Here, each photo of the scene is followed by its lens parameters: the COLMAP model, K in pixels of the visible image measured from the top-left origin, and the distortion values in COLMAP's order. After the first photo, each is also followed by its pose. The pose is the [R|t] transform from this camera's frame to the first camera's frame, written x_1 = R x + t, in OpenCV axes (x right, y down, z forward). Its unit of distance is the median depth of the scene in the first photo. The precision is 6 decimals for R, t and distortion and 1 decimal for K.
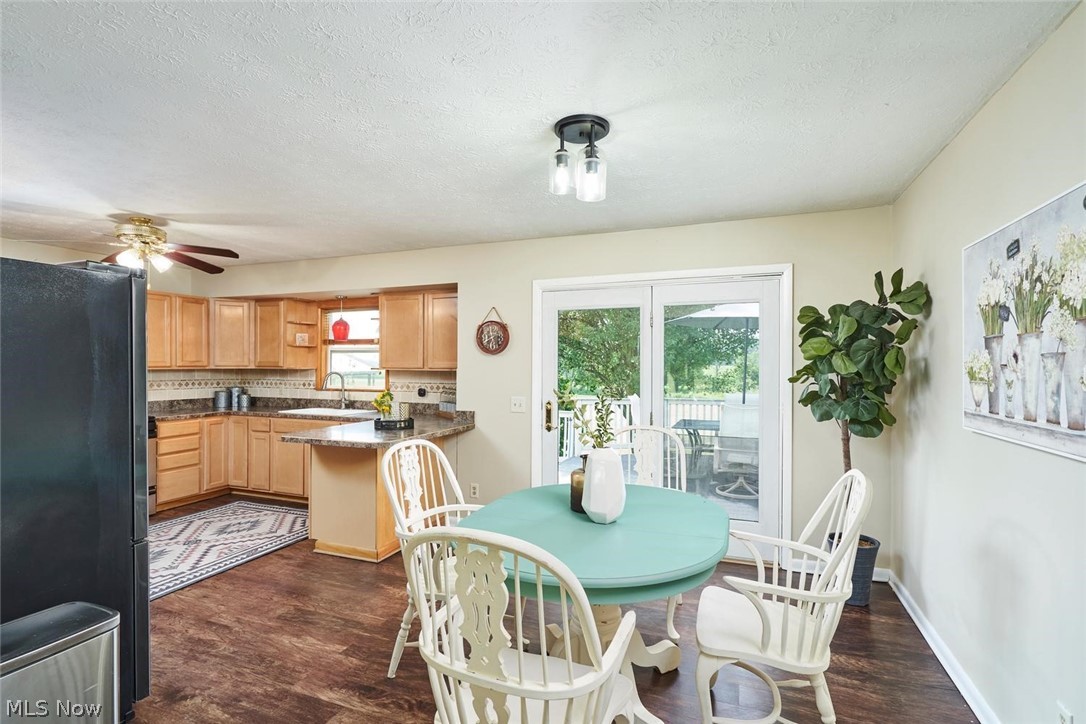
lens RADIAL K [[524.5, 0, 541.9], [0, 524.5, 366.5], [0, 0, 1]] dist [-0.005140, 0.001357]
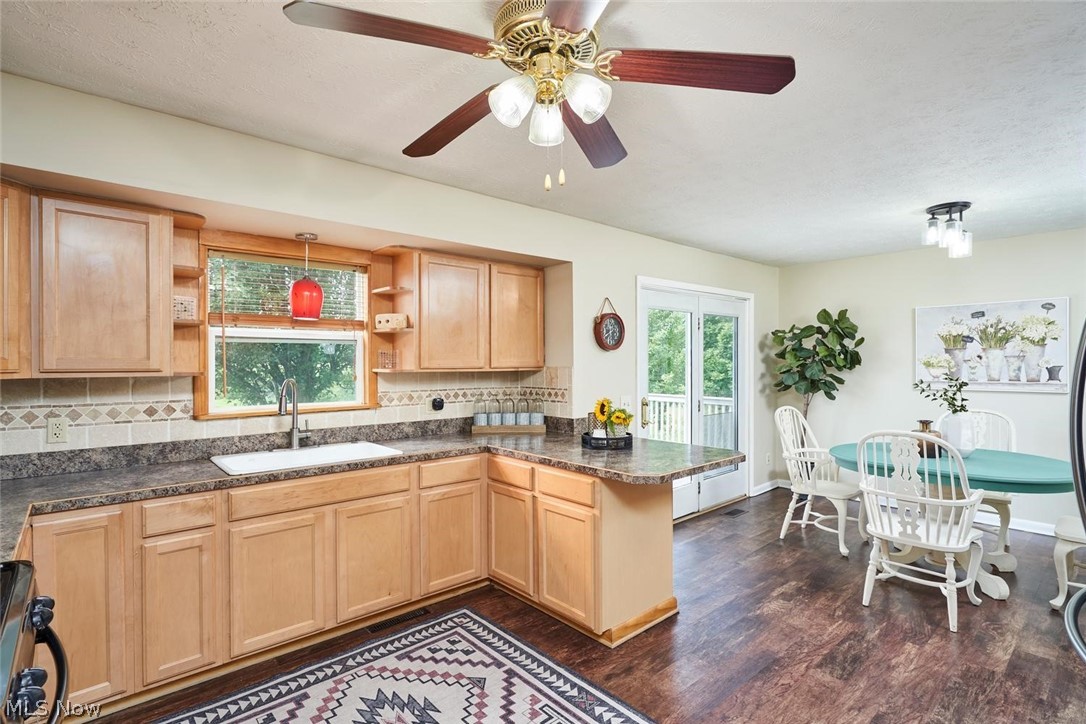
lens RADIAL K [[524.5, 0, 546.0], [0, 524.5, 363.8], [0, 0, 1]] dist [-0.005140, 0.001357]
pose [[0.456189, -0.010173, 0.889825, -0.821126], [0.007727, 0.999942, 0.007471, -0.007052], [-0.889850, 0.003467, 0.456241, 0.601606]]
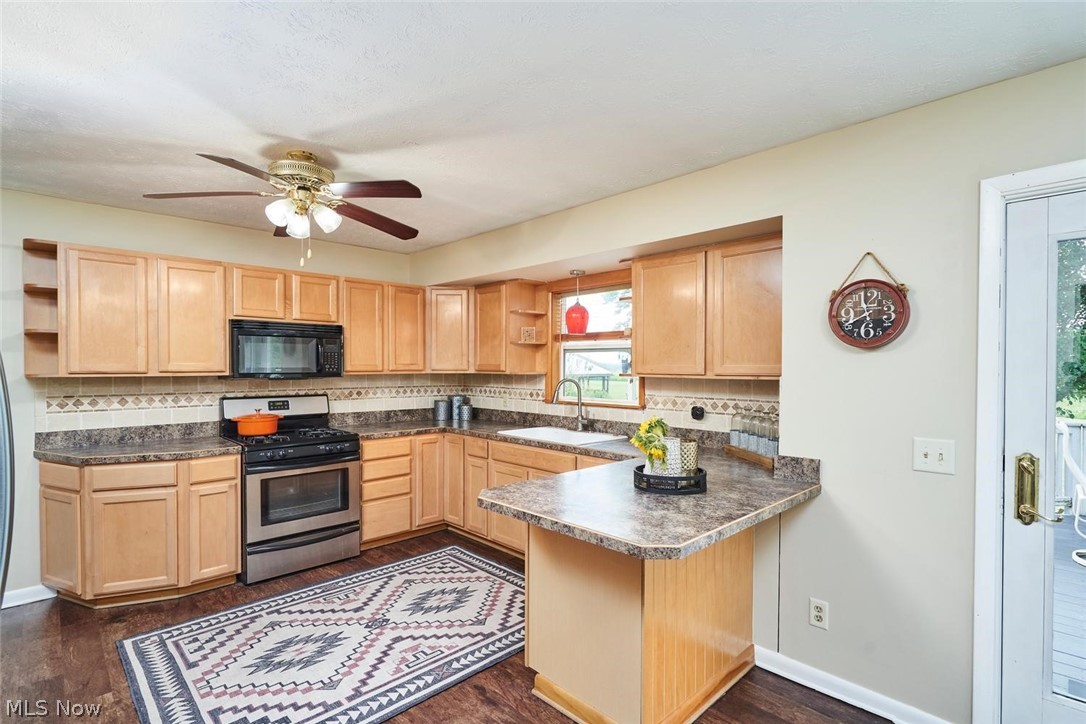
lens RADIAL K [[524.5, 0, 540.5], [0, 524.5, 369.7], [0, 0, 1]] dist [-0.005140, 0.001357]
pose [[0.906846, 0.001168, -0.421460, -0.143492], [-0.000749, 0.999999, 0.001159, -0.003080], [0.421461, -0.000735, 0.906846, 0.373493]]
